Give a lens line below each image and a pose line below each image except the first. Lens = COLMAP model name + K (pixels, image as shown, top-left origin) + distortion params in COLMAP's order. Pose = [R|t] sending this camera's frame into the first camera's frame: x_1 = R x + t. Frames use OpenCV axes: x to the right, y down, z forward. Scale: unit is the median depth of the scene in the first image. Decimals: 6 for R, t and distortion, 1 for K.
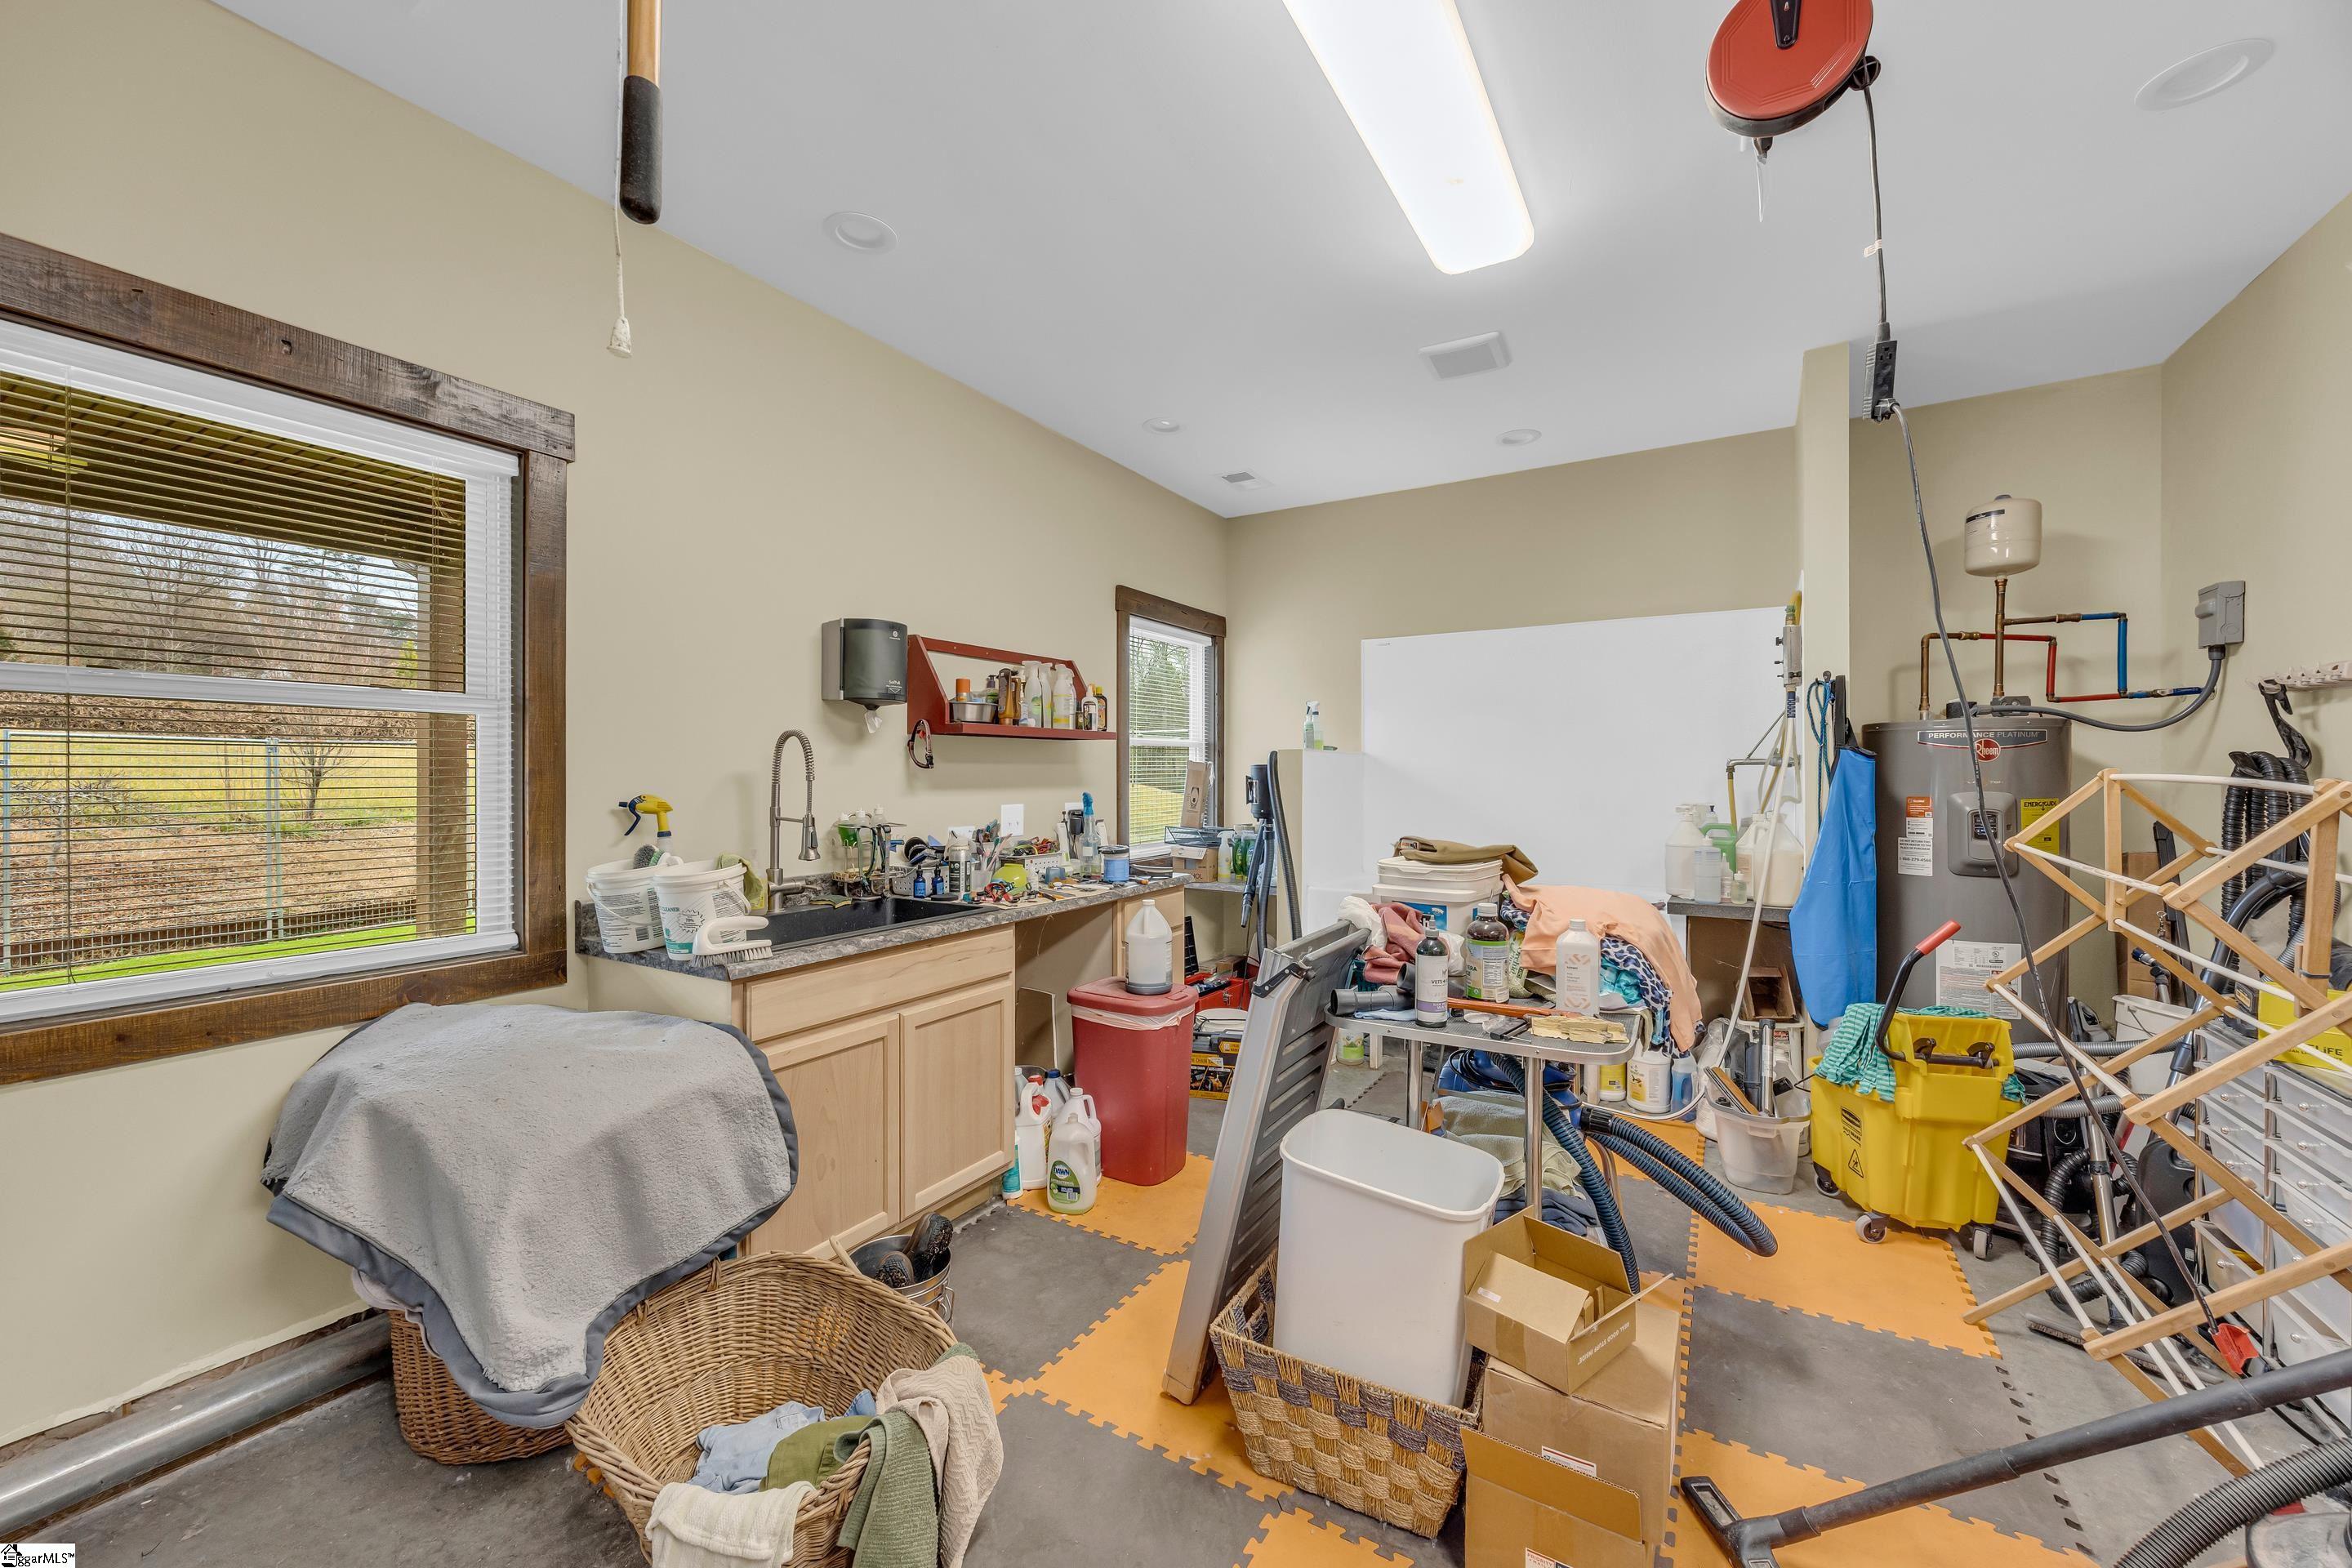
lens RADIAL K [[934.4, 0, 1176.0], [0, 934.4, 784.0], [0, 0, 1]] dist [-0.000067, 0.000005]
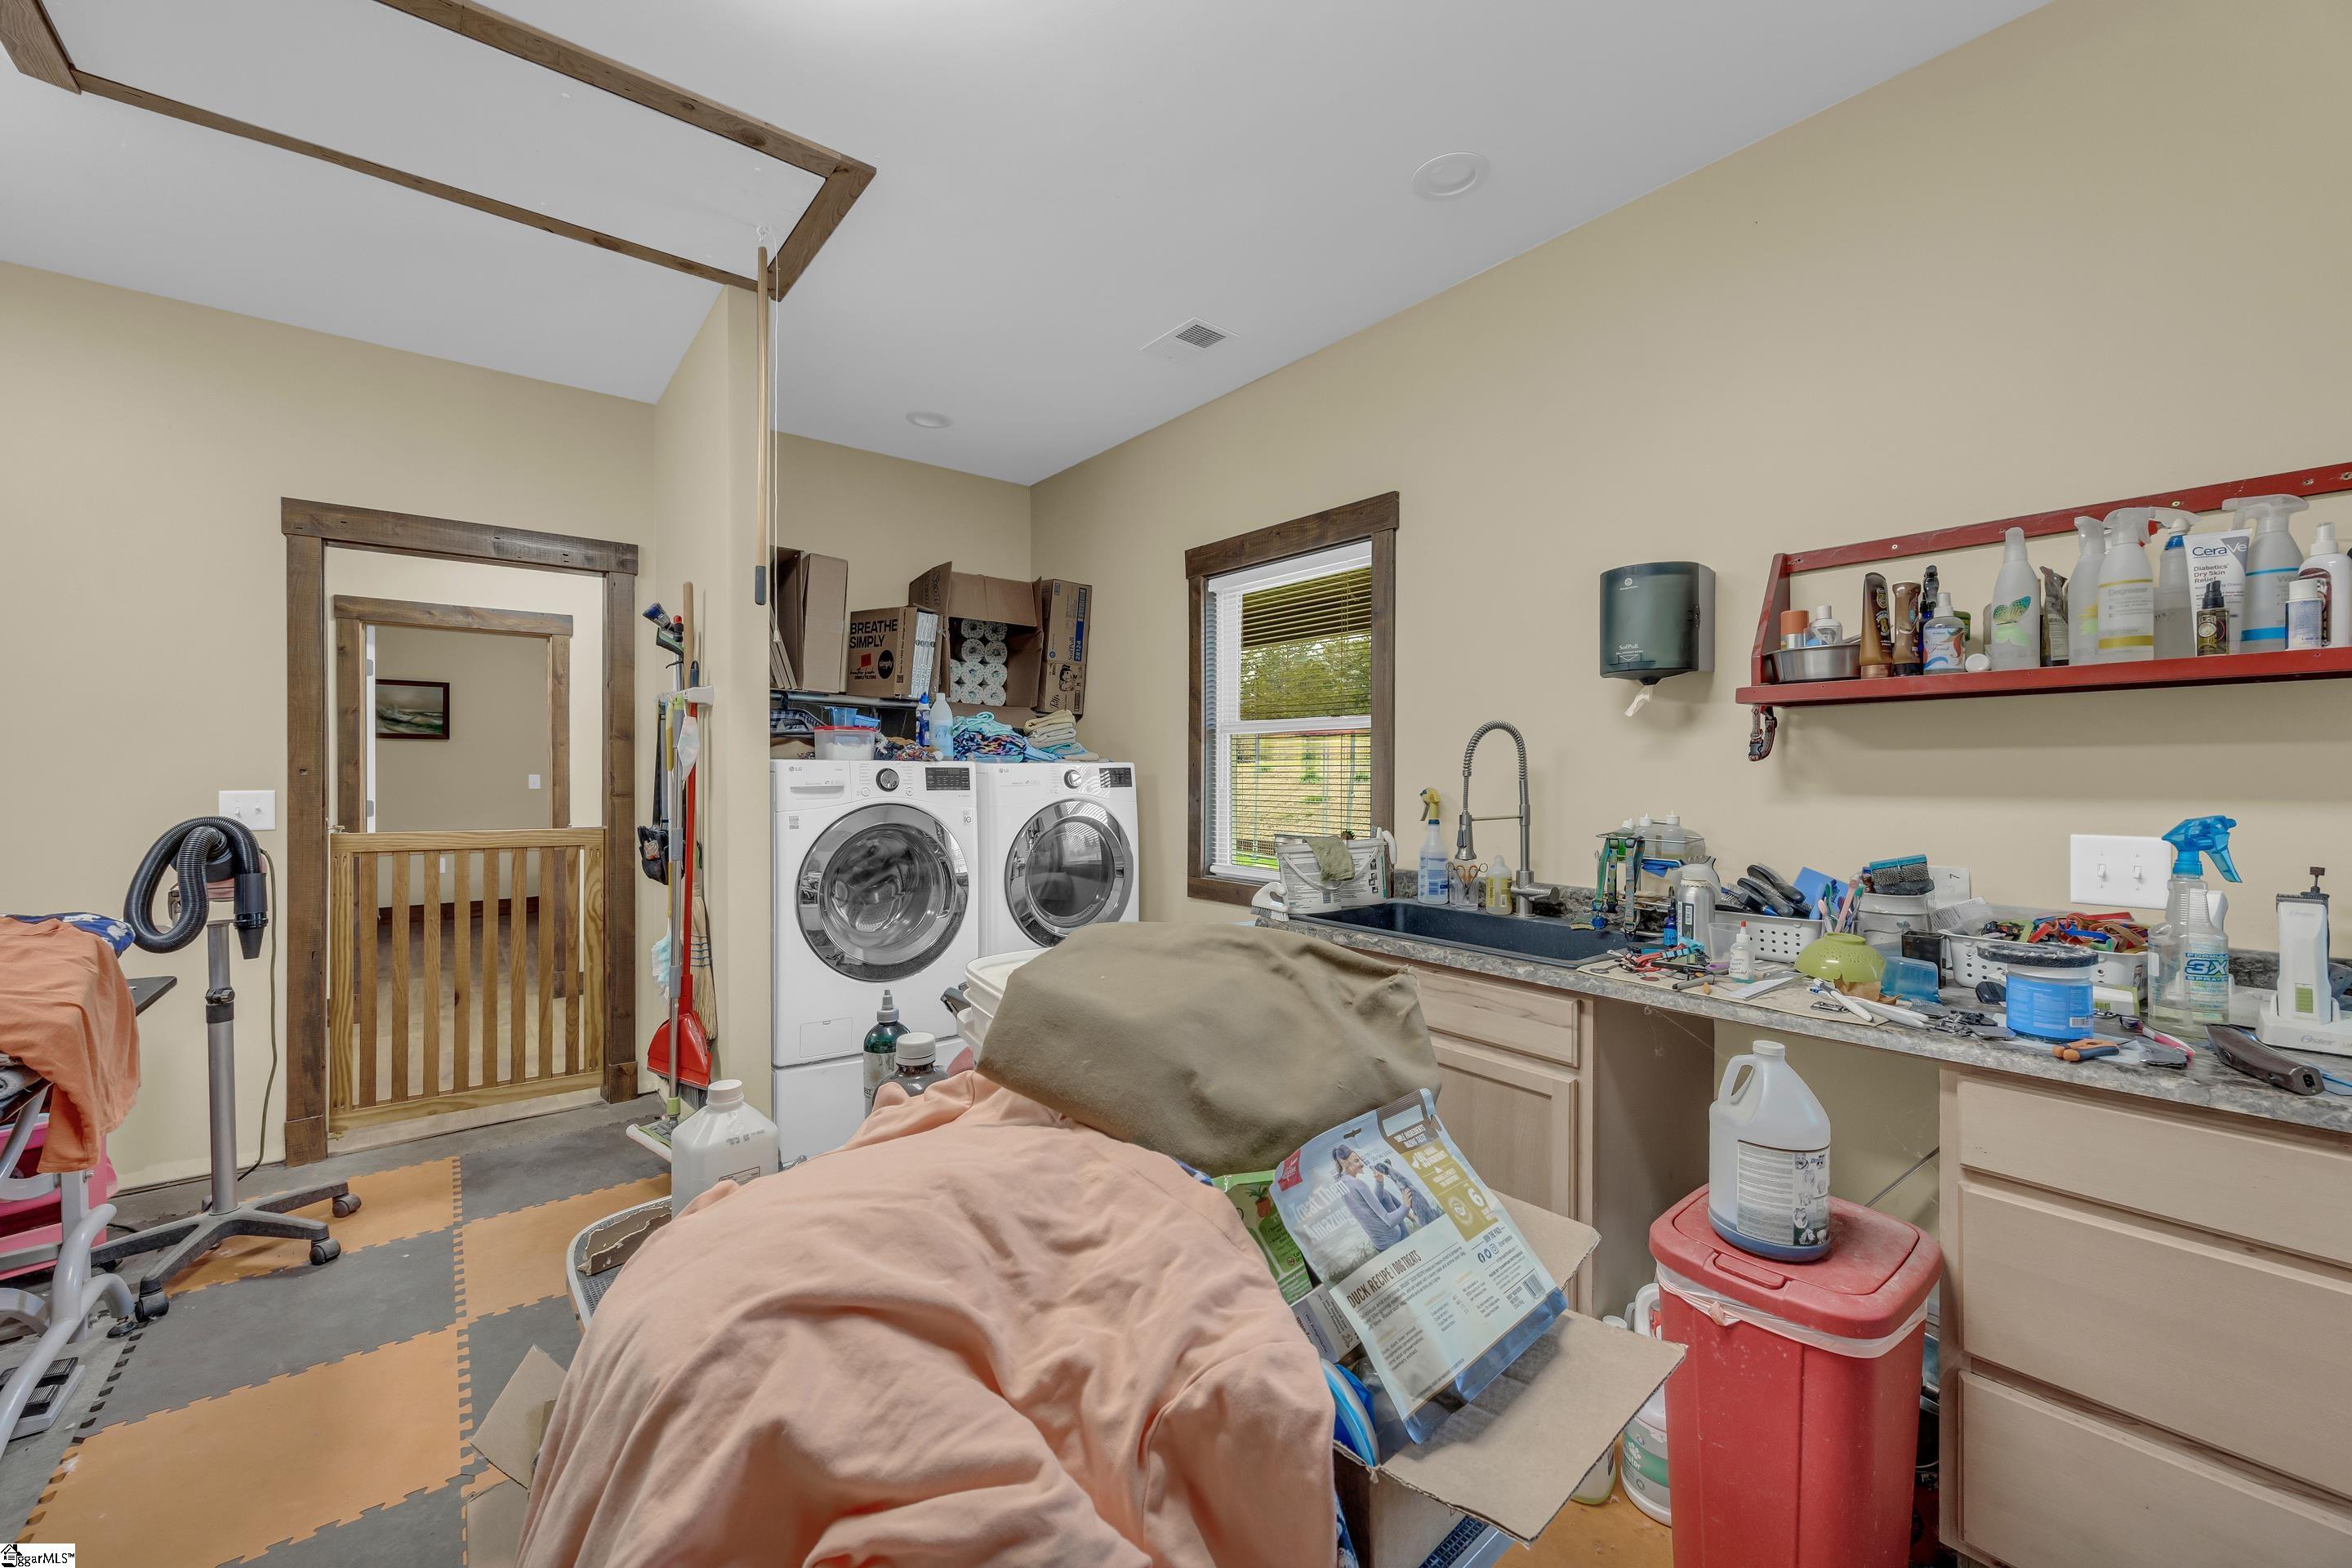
lens RADIAL K [[934.4, 0, 1176.0], [0, 934.4, 784.0], [0, 0, 1]] dist [-0.000067, 0.000005]
pose [[-0.352992, 0.017167, -0.935469, 0.511712], [-0.005266, 0.999779, 0.020334, -0.013077], [0.935611, 0.012104, -0.352824, 0.906841]]
